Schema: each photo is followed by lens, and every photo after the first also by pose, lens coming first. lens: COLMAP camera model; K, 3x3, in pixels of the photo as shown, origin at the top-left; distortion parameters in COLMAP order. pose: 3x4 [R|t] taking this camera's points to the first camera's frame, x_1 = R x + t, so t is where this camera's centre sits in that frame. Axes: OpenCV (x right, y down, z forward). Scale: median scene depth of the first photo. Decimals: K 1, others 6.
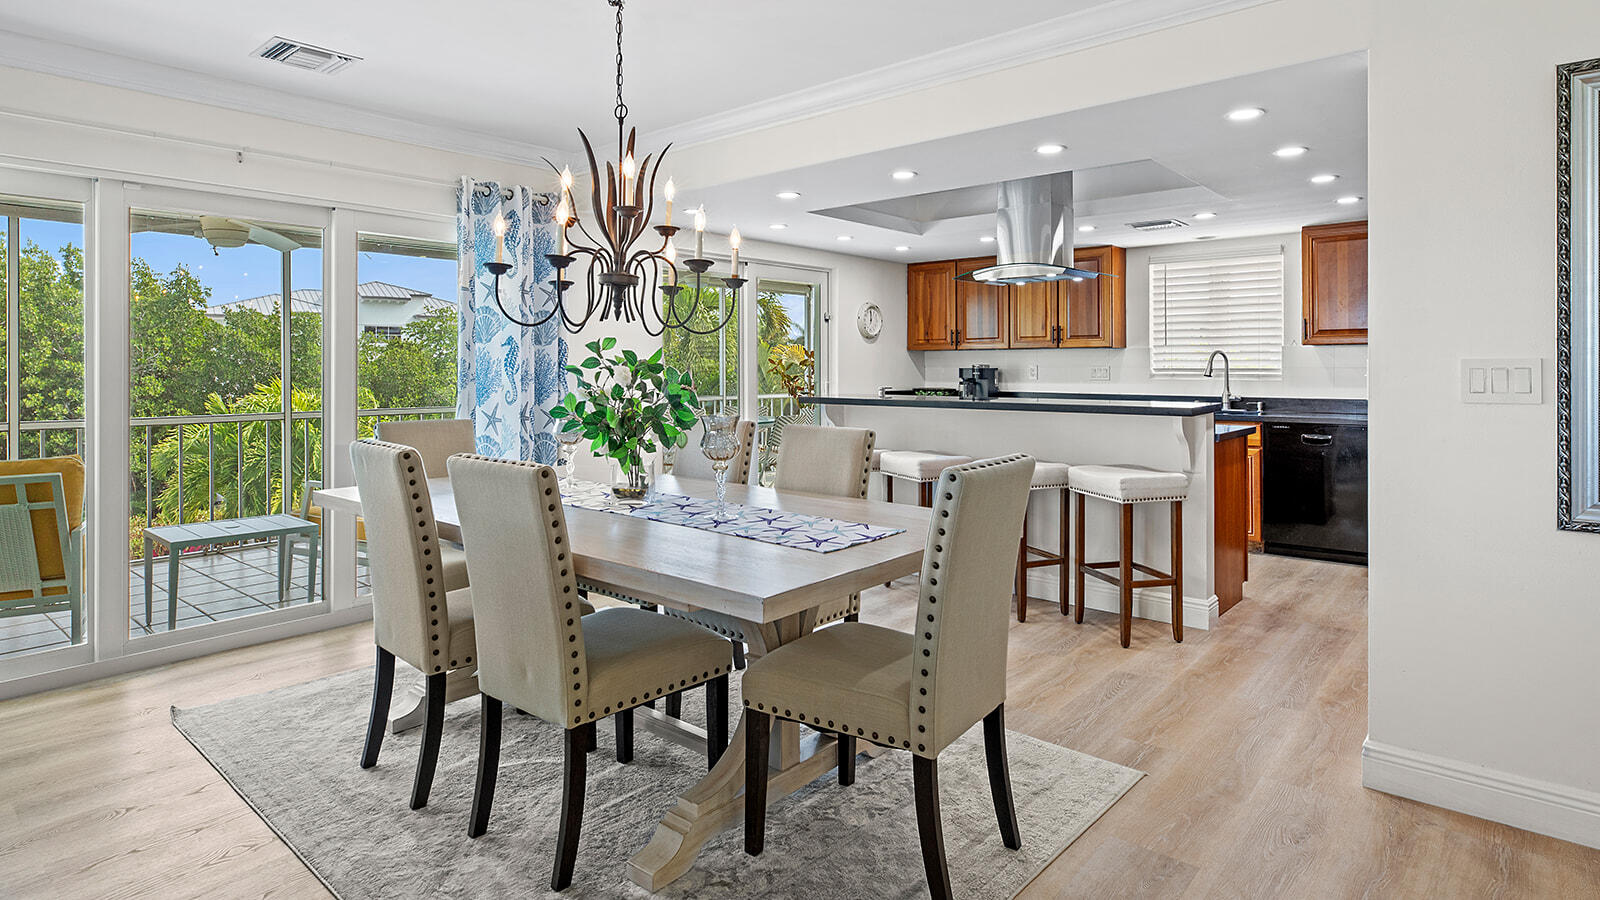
lens RADIAL K [[845.1, 0, 804.2], [0, 845.1, 370.5], [0, 0, 1]] dist [-0.003990, -0.000338]
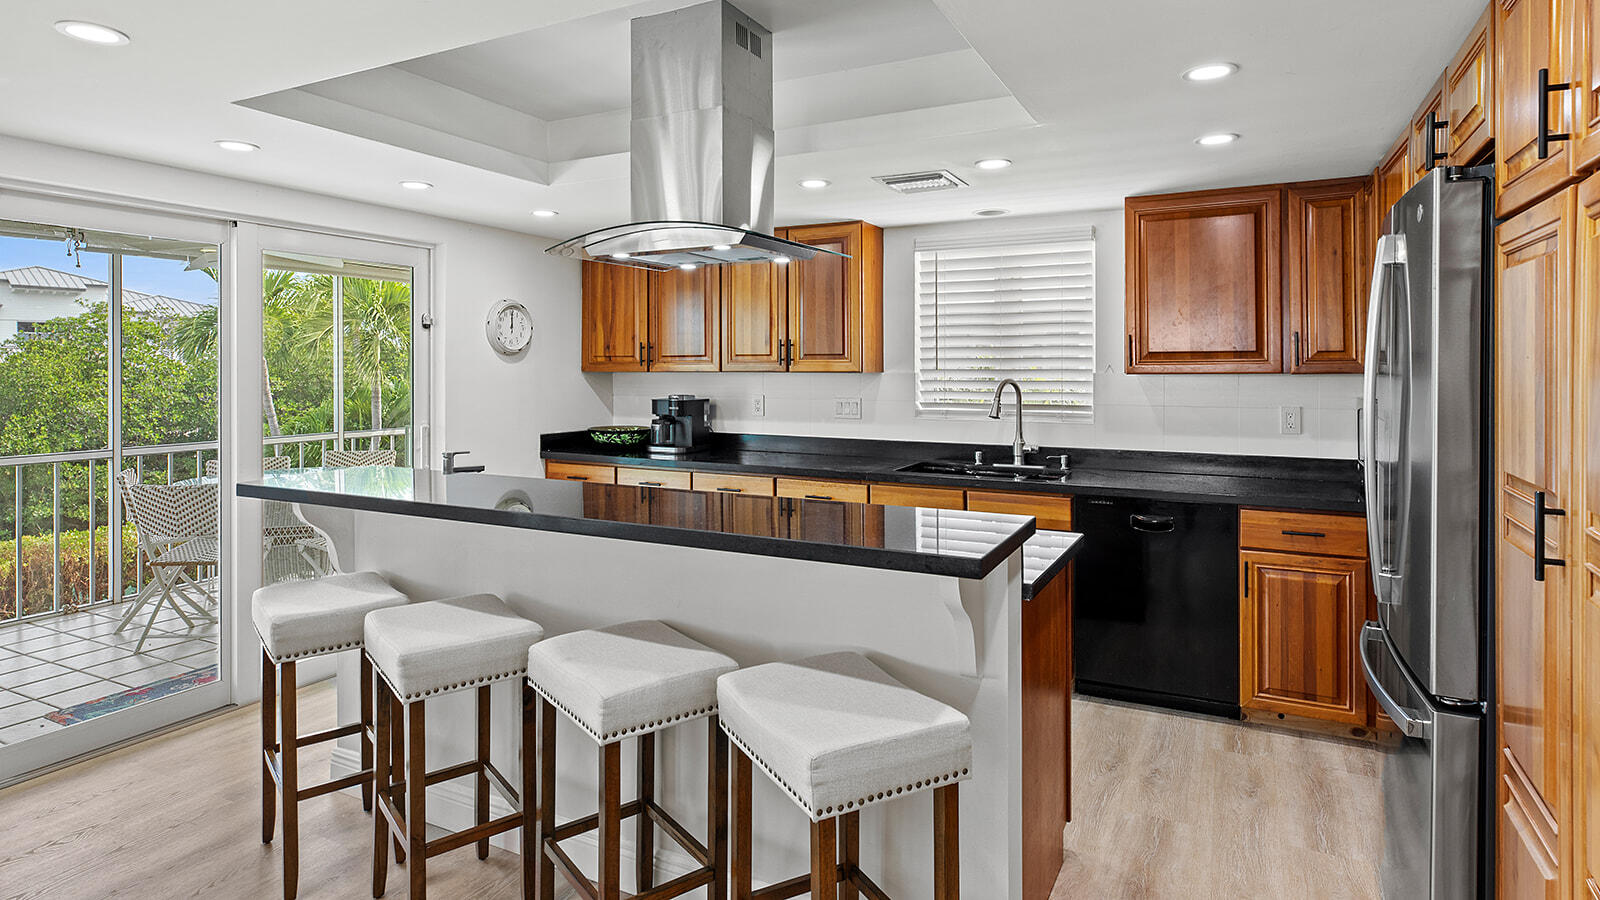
lens RADIAL K [[845.1, 0, 804.2], [0, 845.1, 370.5], [0, 0, 1]] dist [-0.003990, -0.000338]
pose [[0.971436, 0.001224, 0.237297, 0.157053], [-0.000265, 0.999992, -0.004074, -0.025739], [-0.237300, 0.003895, 0.971429, 0.350639]]
